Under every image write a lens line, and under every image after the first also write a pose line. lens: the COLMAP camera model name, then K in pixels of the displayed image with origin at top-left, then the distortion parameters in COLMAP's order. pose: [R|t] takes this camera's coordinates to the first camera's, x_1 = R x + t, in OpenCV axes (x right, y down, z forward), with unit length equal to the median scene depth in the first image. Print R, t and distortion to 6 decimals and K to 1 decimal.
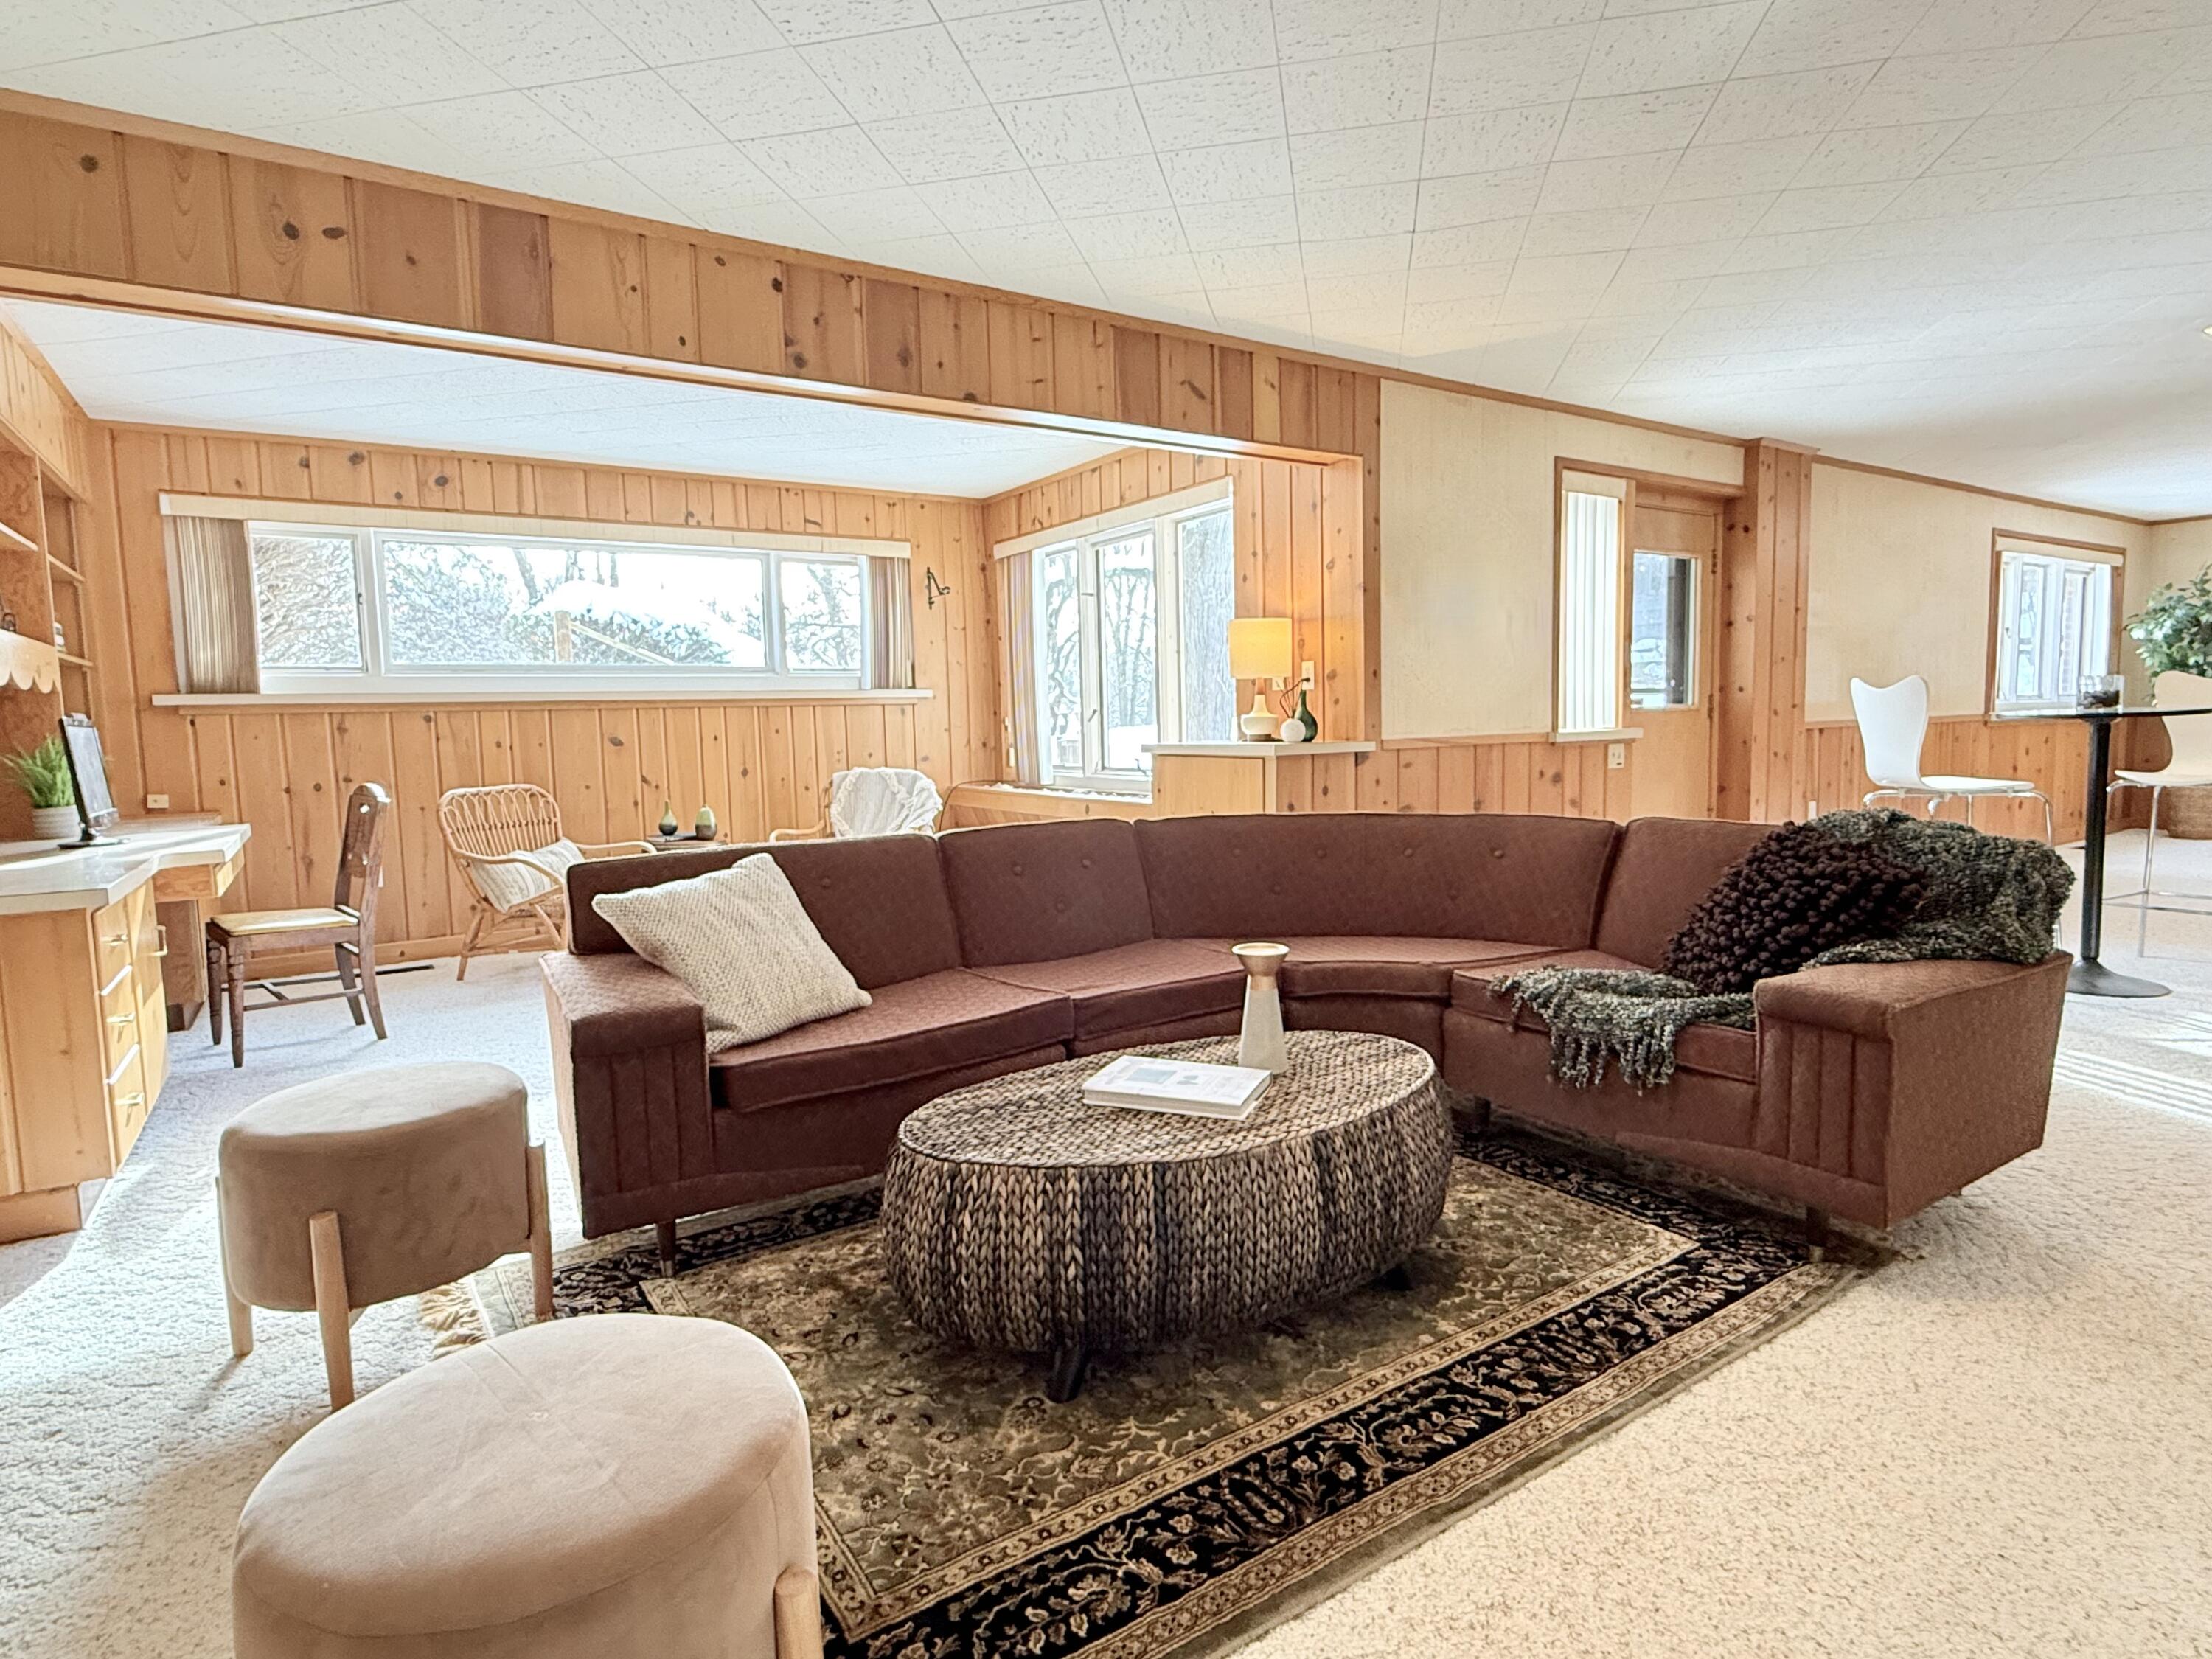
lens RADIAL K [[1180.5, 0, 1104.4], [0, 1180.5, 829.5], [0, 0, 1]] dist [0.001385, -0.001623]
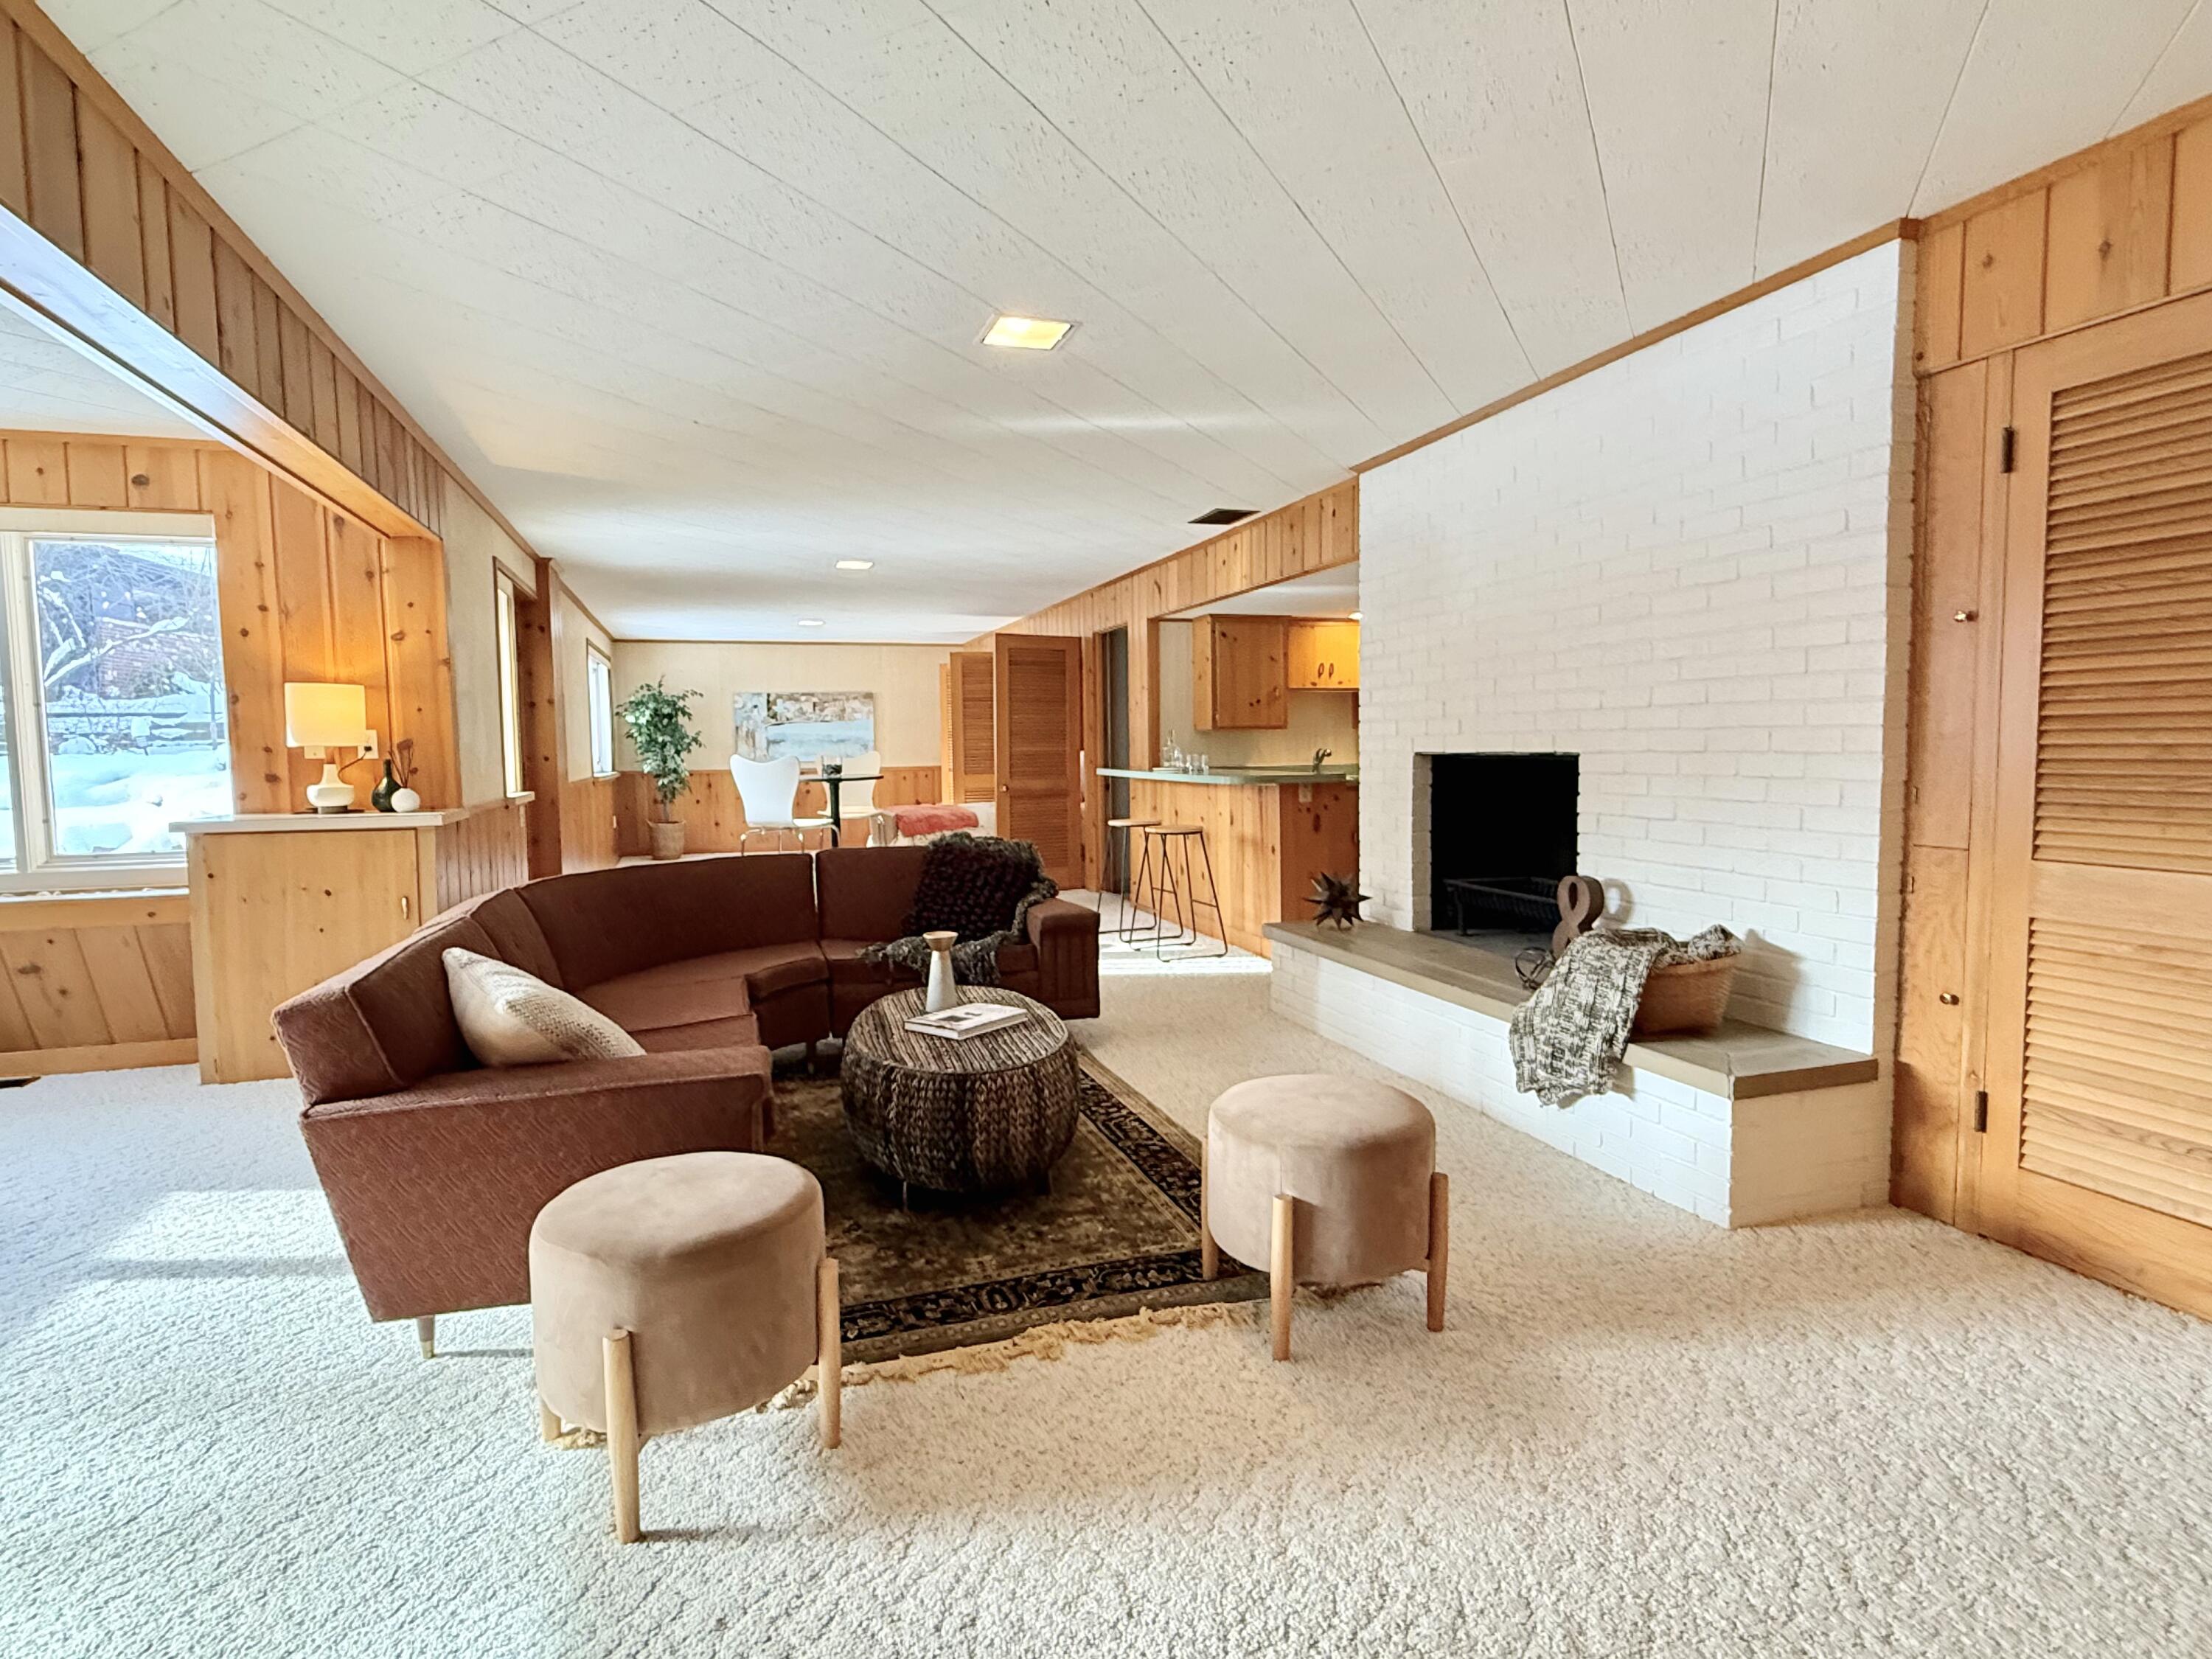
lens RADIAL K [[1180.5, 0, 1098.5], [0, 1180.5, 826.6], [0, 0, 1]] dist [0.001385, -0.001623]
pose [[0.260368, -0.047156, 0.964357, -0.551362], [0.095954, 0.995126, 0.022753, -0.024195], [-0.960730, 0.086609, 0.263623, 0.150541]]
